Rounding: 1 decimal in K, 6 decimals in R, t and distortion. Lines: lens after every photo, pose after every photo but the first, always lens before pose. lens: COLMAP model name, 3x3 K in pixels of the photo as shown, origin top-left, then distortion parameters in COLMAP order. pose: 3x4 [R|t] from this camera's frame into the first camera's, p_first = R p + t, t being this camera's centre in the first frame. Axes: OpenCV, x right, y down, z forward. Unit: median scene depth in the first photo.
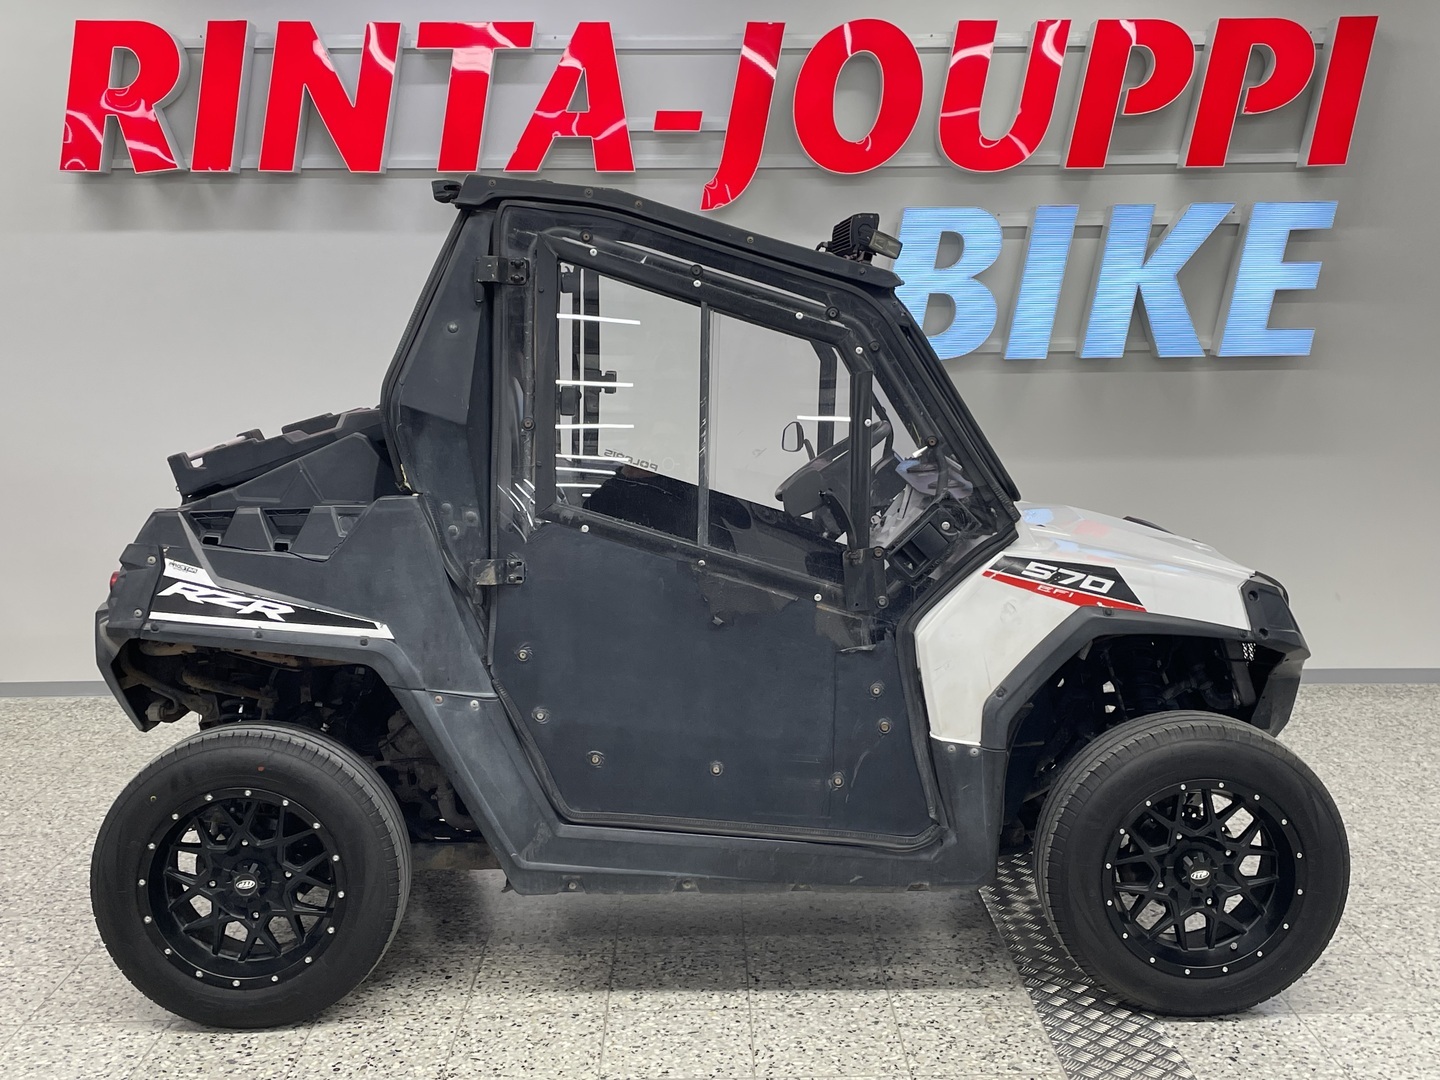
lens RADIAL K [[1612.7, 0, 720.0], [0, 1612.7, 540.0], [0, 0, 1]] dist [0.087642, -0.065712]
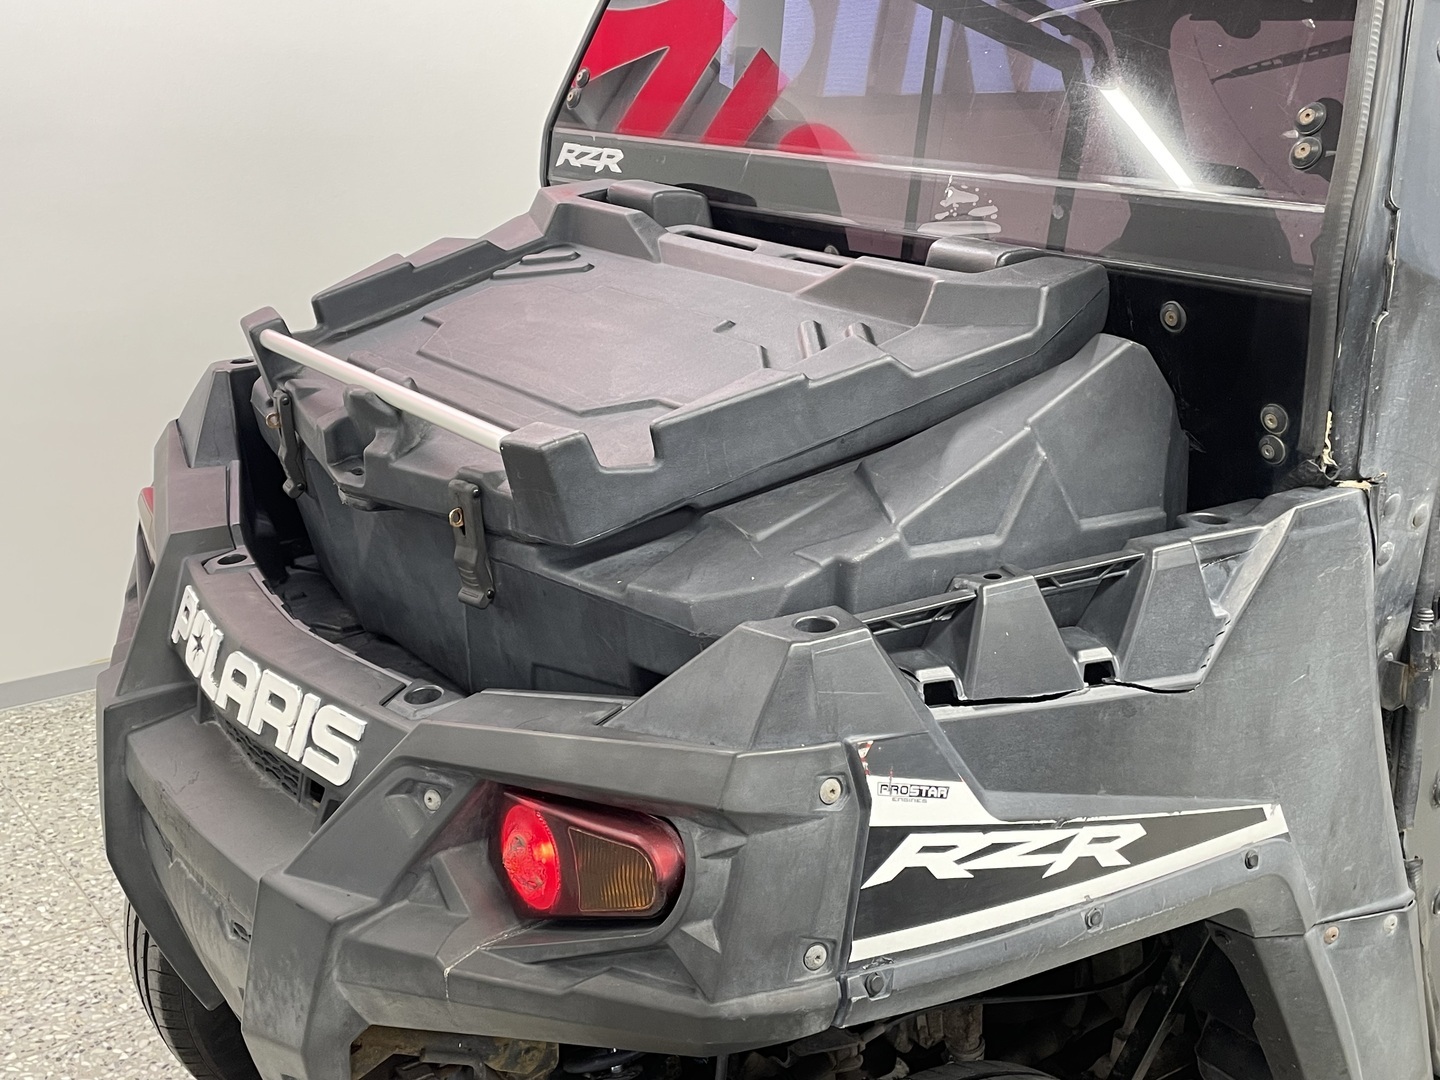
lens RADIAL K [[1619.8, 0, 720.0], [0, 1619.8, 540.0], [0, 0, 1]] dist [0.107048, -0.133265]
pose [[0.809822, -0.159928, 0.564456, -0.282007], [0.065915, 0.980838, 0.183333, -0.051186], [-0.582961, -0.111261, 0.804847, 0.391092]]
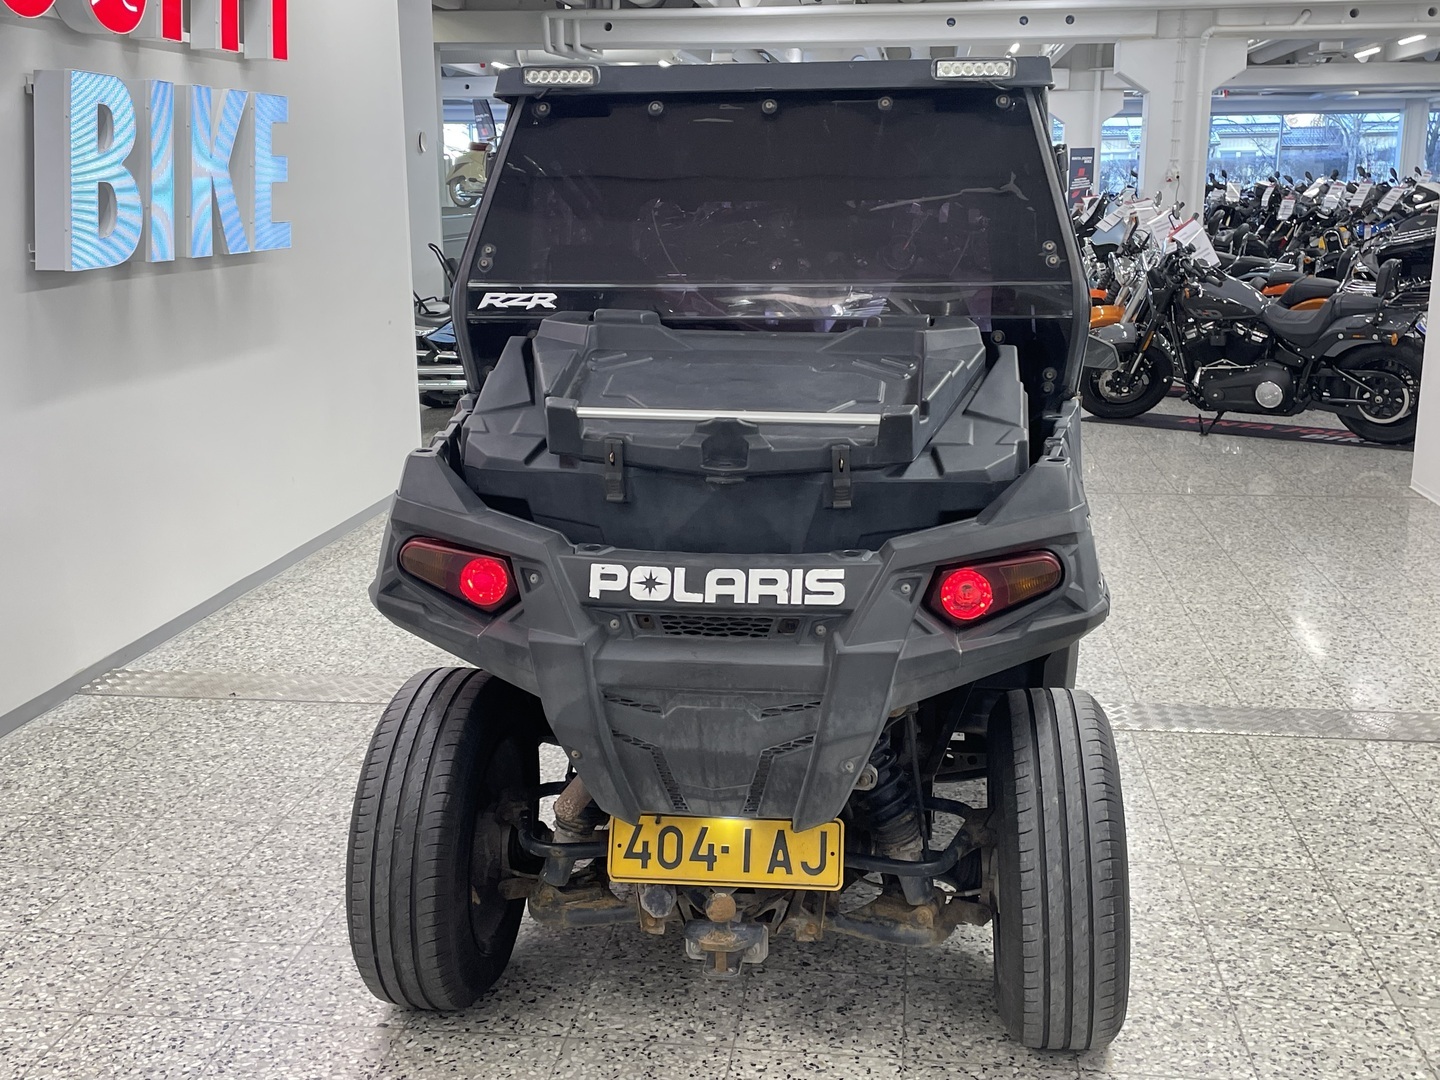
lens RADIAL K [[1614.7, 0, 744.7], [0, 1614.7, 536.7], [0, 0, 1]] dist [0.107185, -0.126188]
pose [[0.133503, -0.207902, 0.968996, -0.594589], [0.150993, 0.970601, 0.187444, -0.080556], [-0.979479, 0.121287, 0.160970, 0.537508]]
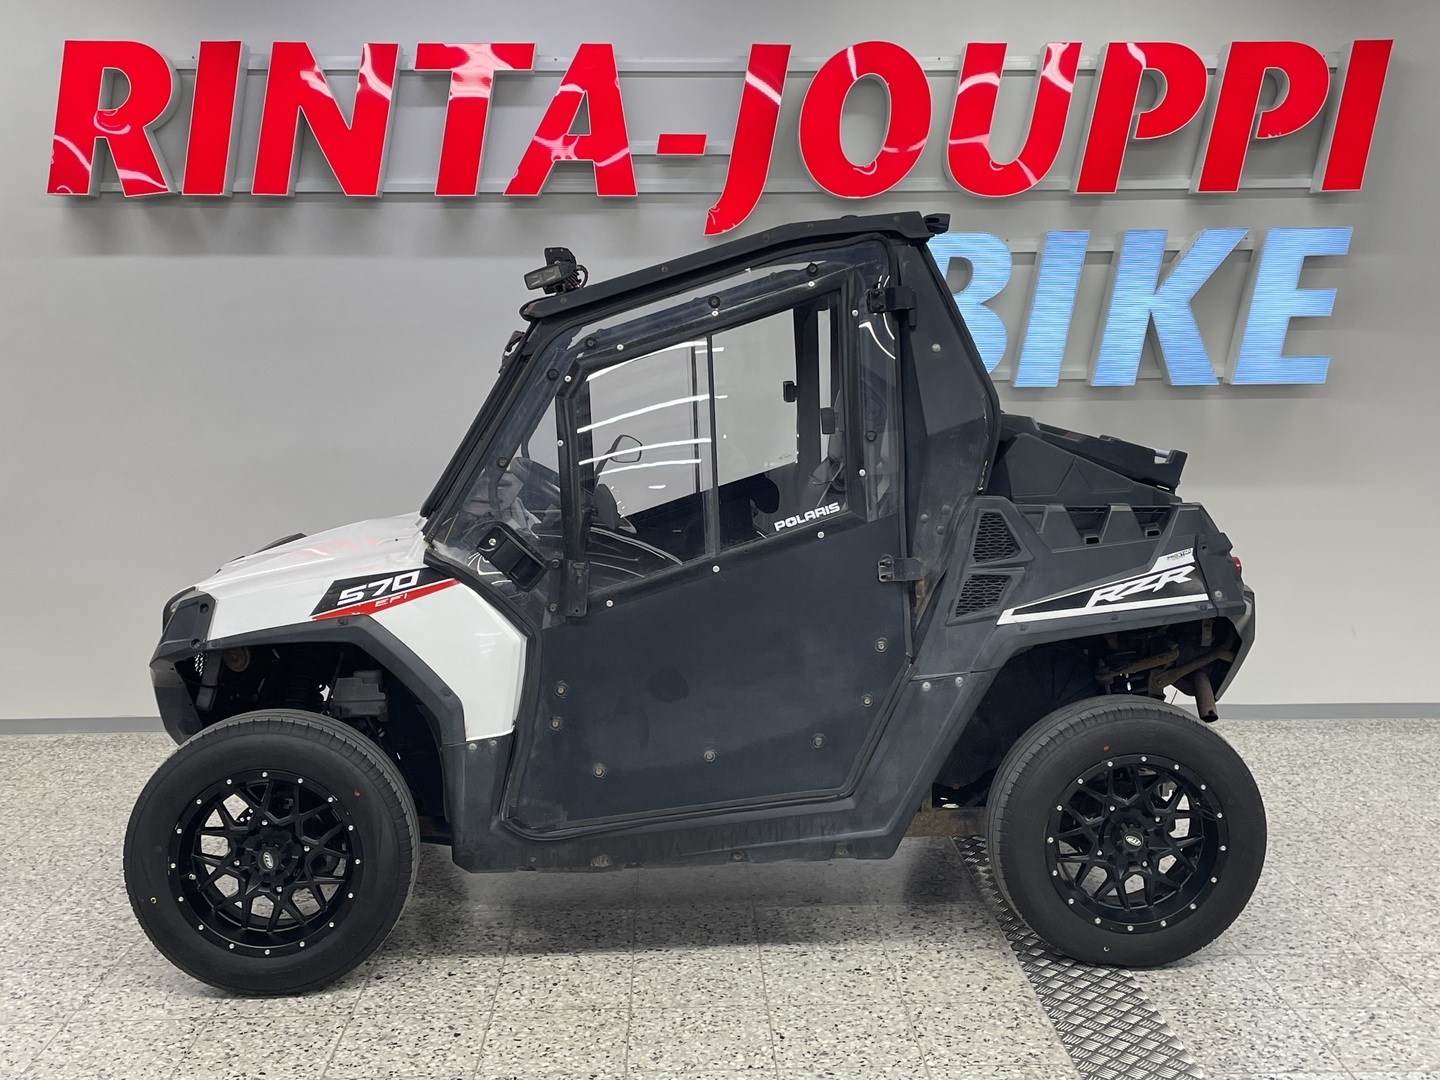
lens RADIAL K [[1619.8, 0, 720.0], [0, 1619.8, 540.0], [0, 0, 1]] dist [0.107048, -0.133265]
pose [[0.999947, -0.000688, 0.010258, -0.012947], [0.000874, 0.999836, -0.018063, -0.001784], [-0.010243, 0.018071, 0.999784, 0.020253]]
